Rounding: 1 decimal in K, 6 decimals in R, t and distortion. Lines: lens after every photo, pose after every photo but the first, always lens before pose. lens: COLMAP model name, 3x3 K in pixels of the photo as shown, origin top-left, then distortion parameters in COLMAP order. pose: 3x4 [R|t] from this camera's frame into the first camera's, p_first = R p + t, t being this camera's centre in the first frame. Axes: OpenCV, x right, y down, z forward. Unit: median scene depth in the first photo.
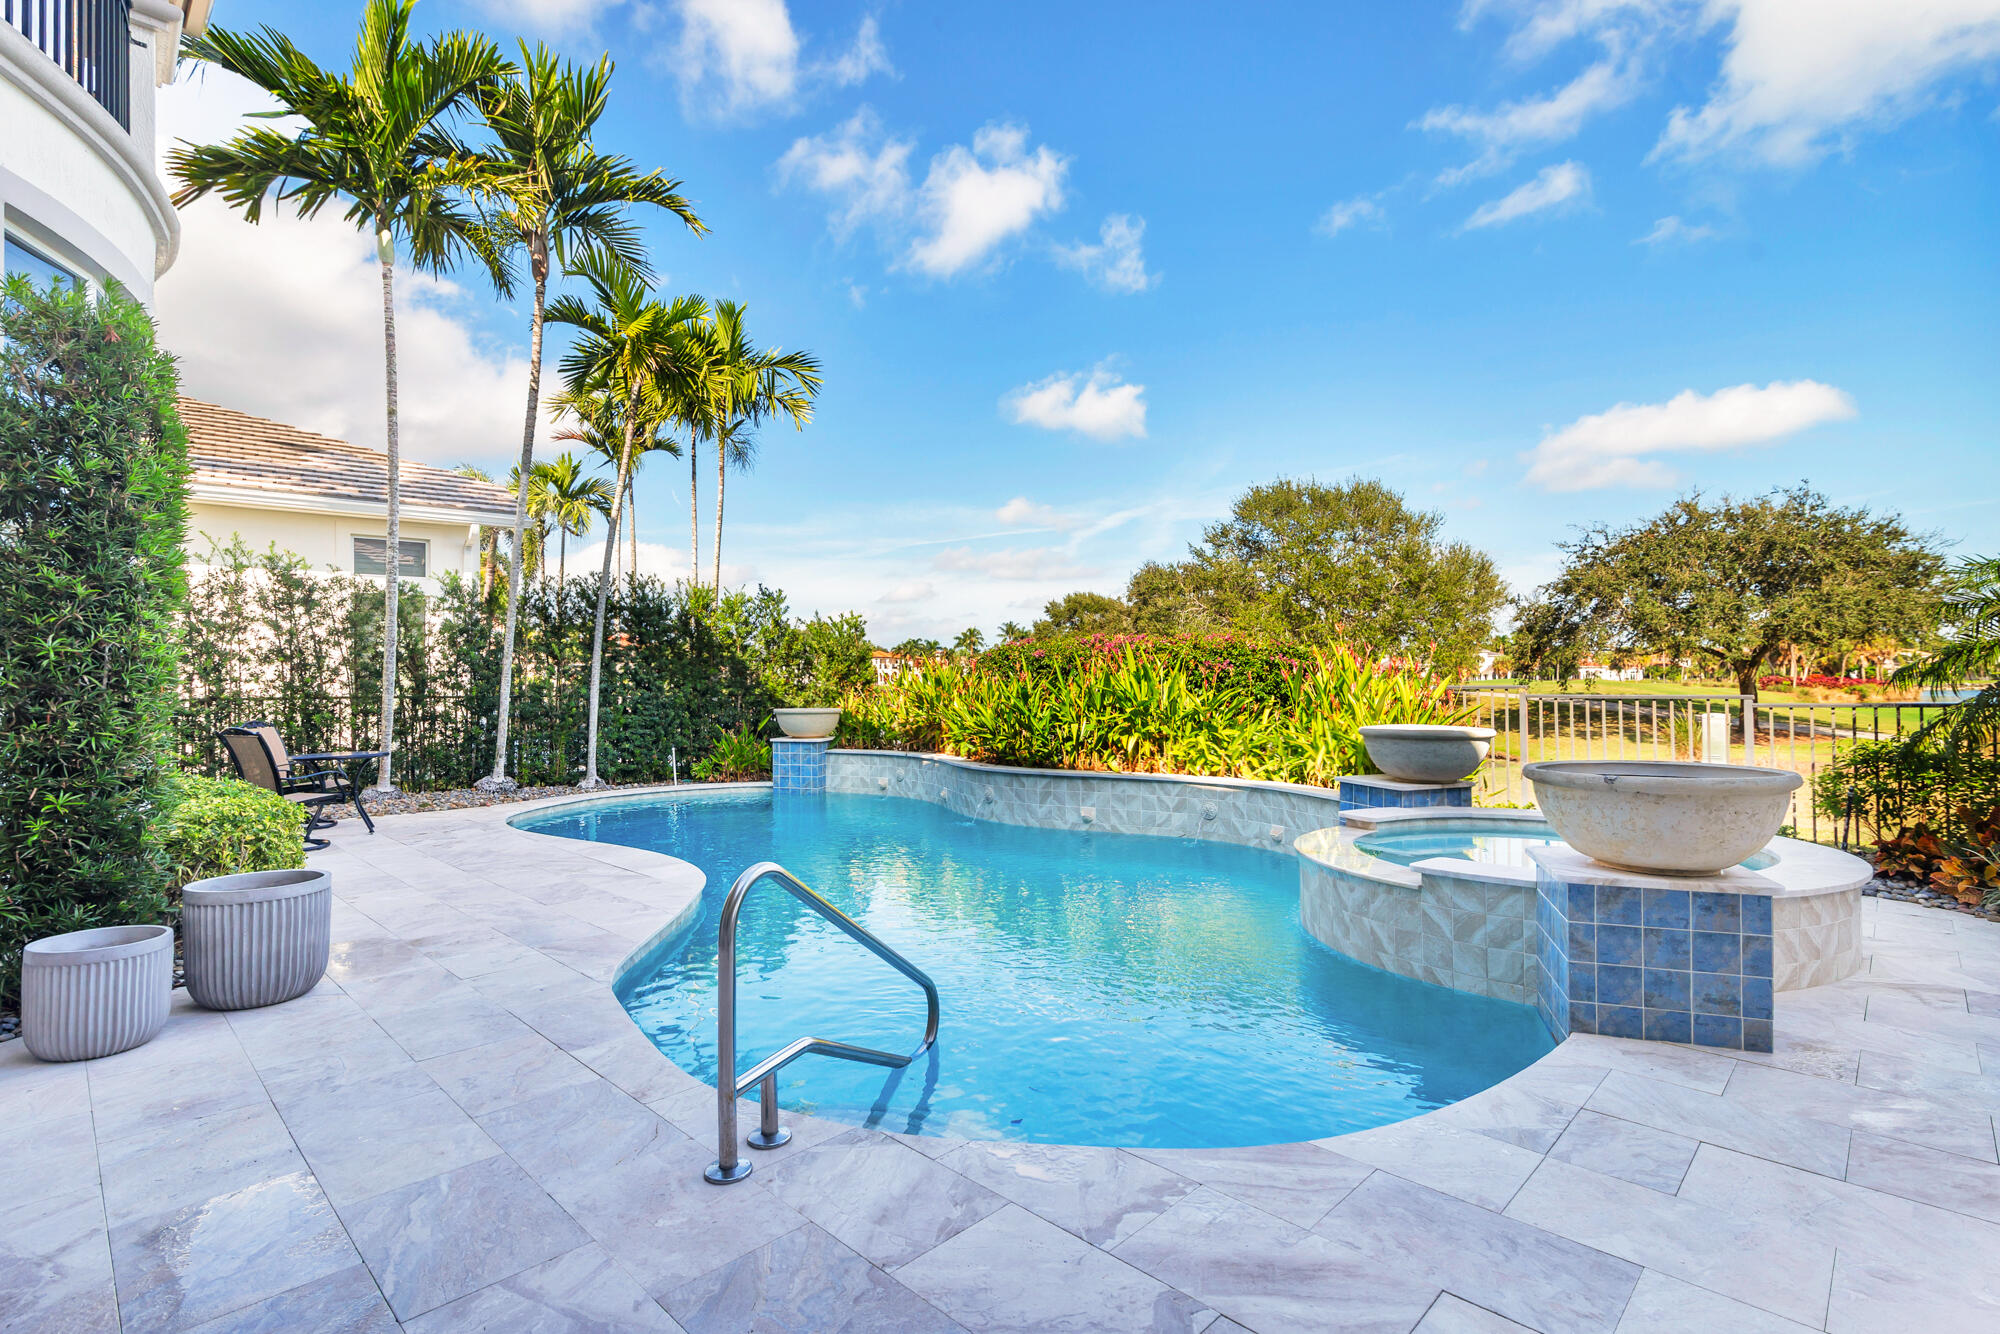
lens RADIAL K [[937.4, 0, 999.3], [0, 937.4, 674.5], [0, 0, 1]] dist [0.000880, 0.000312]
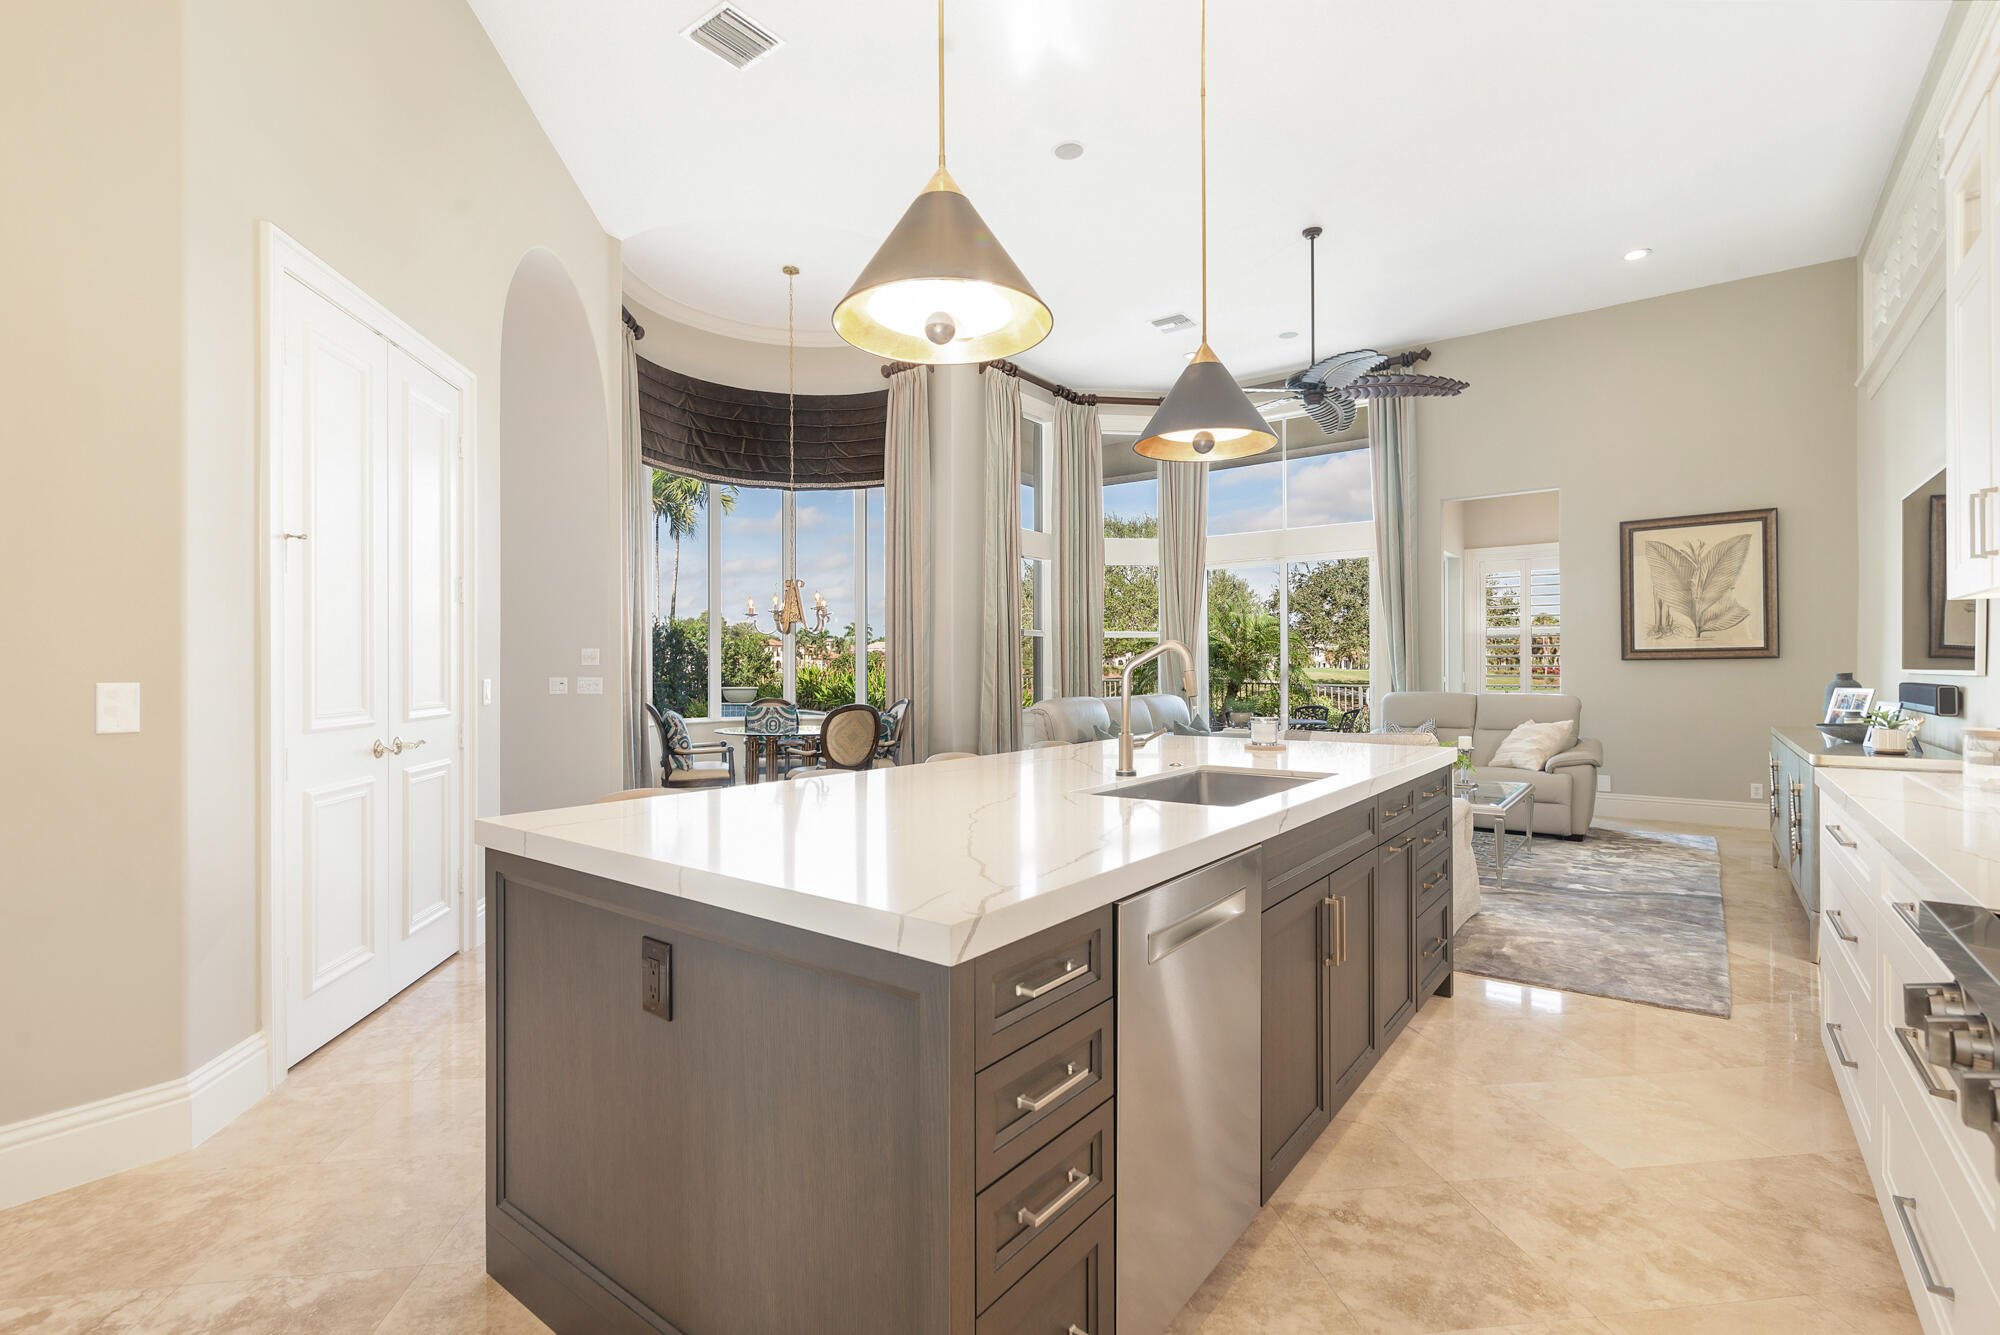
lens RADIAL K [[914.0, 0, 1000.0], [0, 914.0, 667.5], [0, 0, 1]] dist [0.001287, 0.000092]
pose [[0.992966, 0.001327, 0.118389, 0.105683], [-0.002054, 0.999980, 0.006020, -0.017389], [-0.118379, -0.006221, 0.992949, -0.995168]]
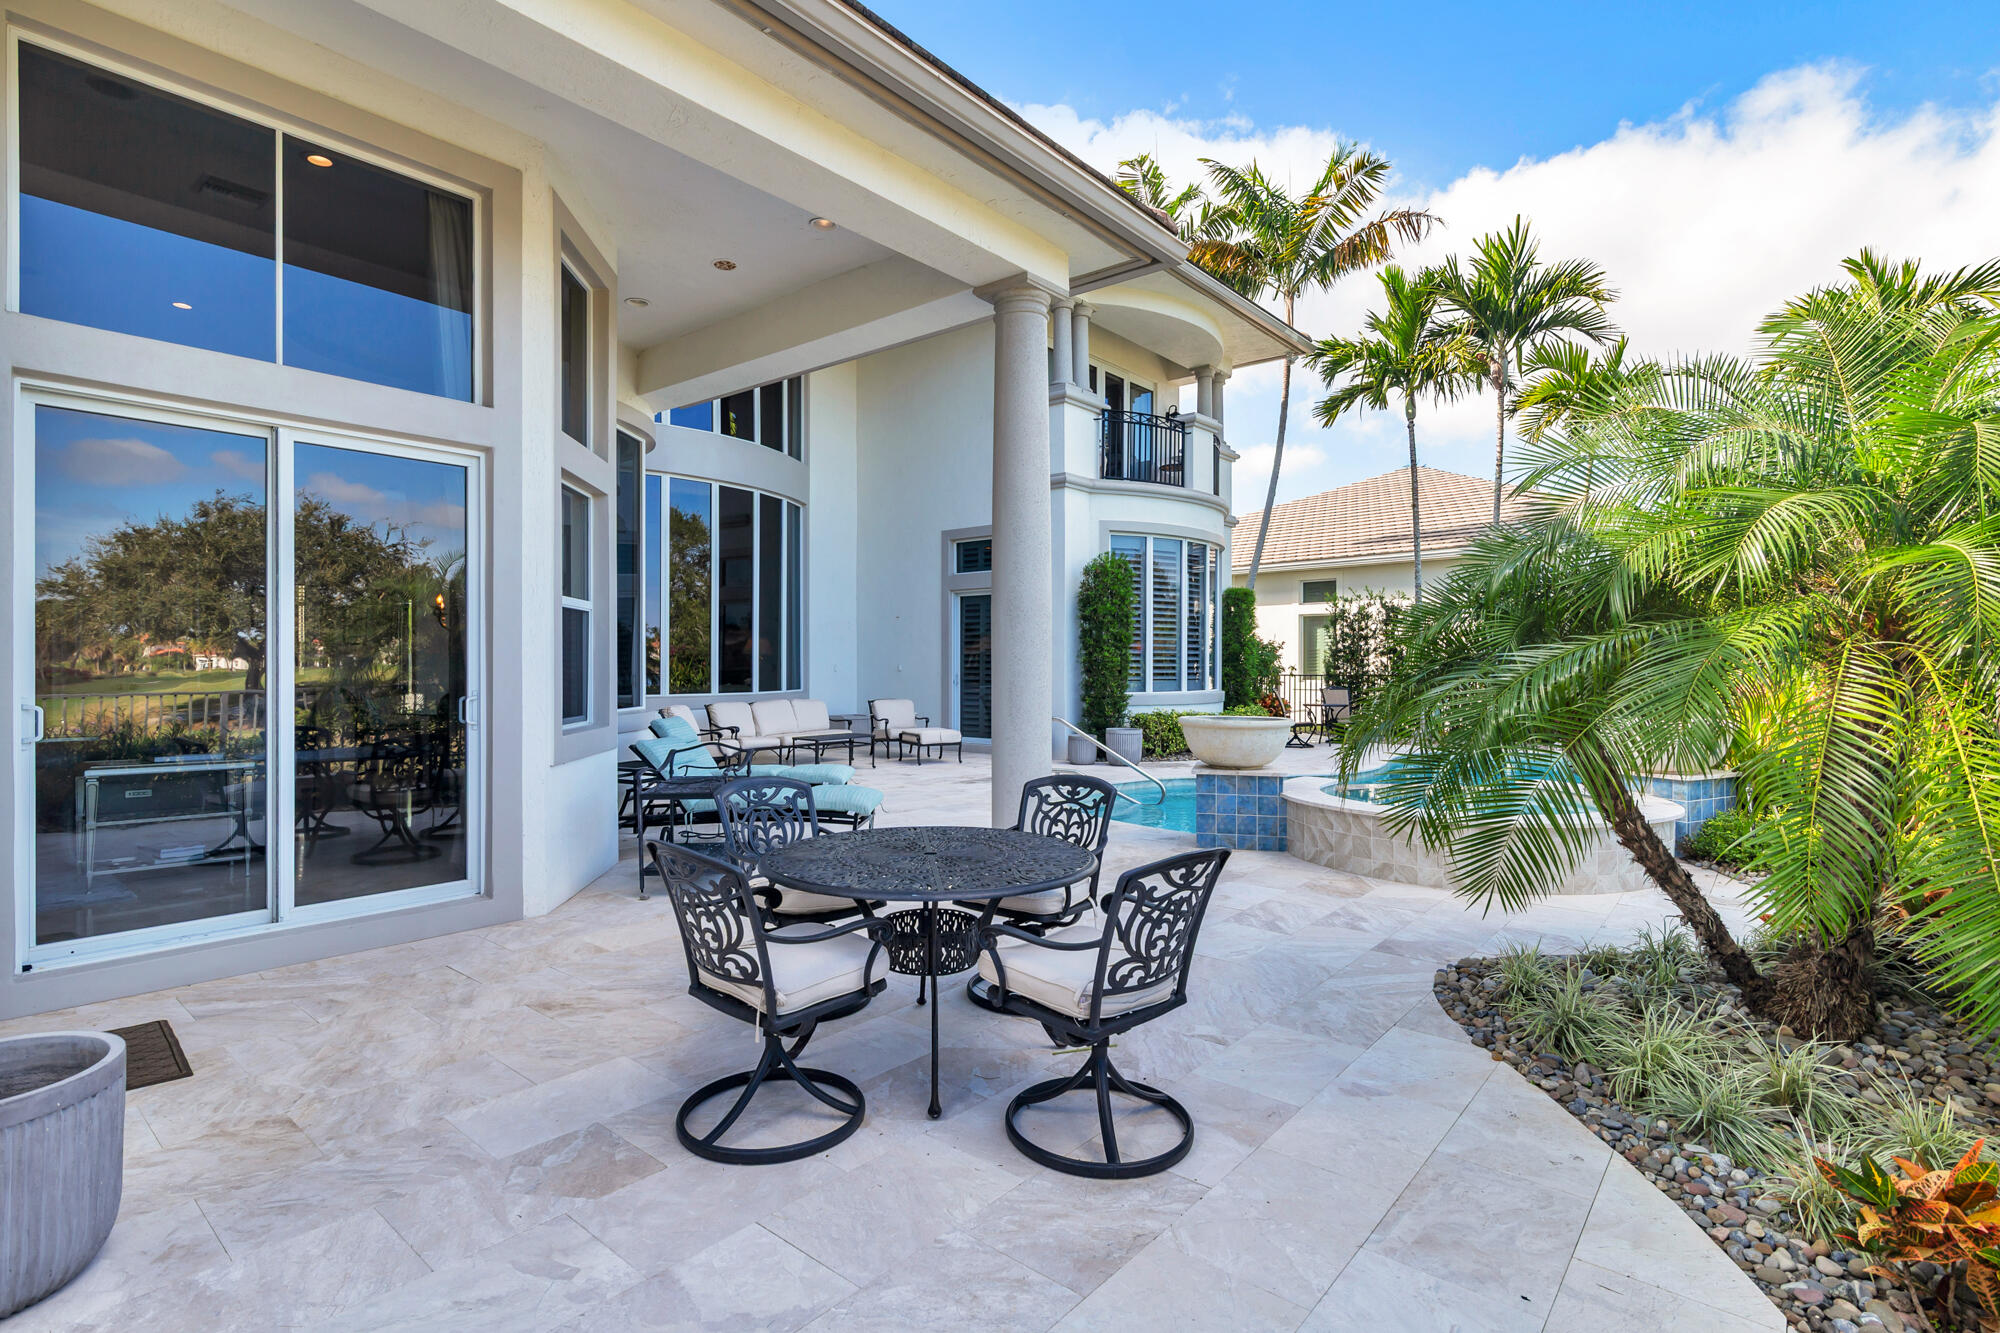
lens RADIAL K [[962.9, 0, 1000.0], [0, 962.9, 666.5], [0, 0, 1]] dist [0.000028, -0.000355]
pose [[0.072502, 0.006464, -0.997347, 0.930335], [0.007803, 0.999945, 0.007048, -0.009559], [0.997338, -0.008293, 0.072447, 0.123264]]
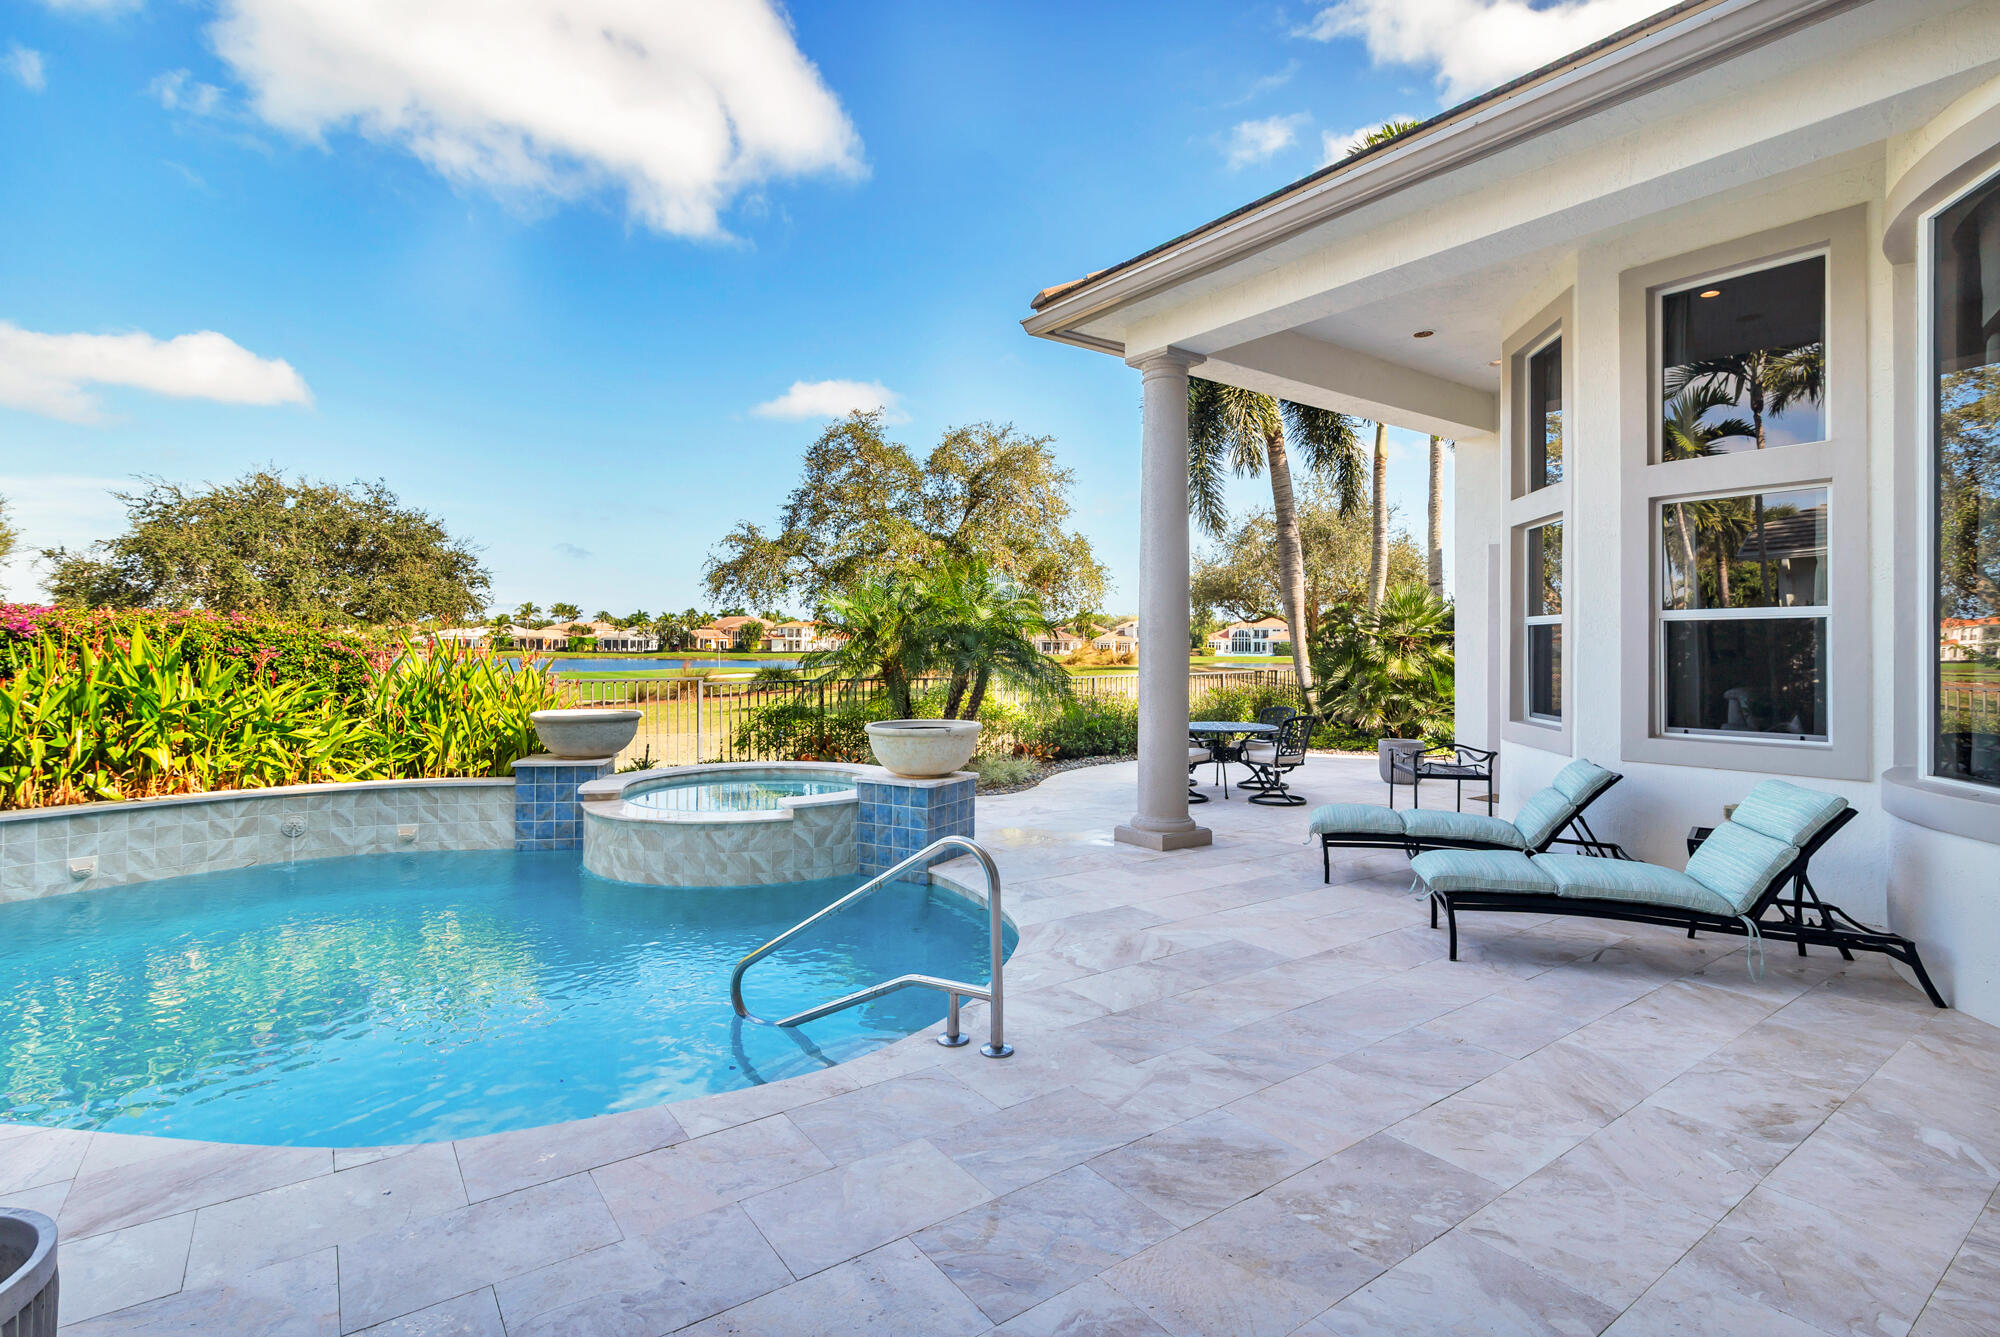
lens RADIAL K [[946.6, 0, 994.4], [0, 946.6, 645.5], [0, 0, 1]] dist [-0.000423, -0.000155]
pose [[0.173359, 0.009126, 0.984816, -0.402374], [-0.013463, 0.999886, -0.006895, -0.016084], [-0.984767, -0.012063, 0.173462, 0.181818]]
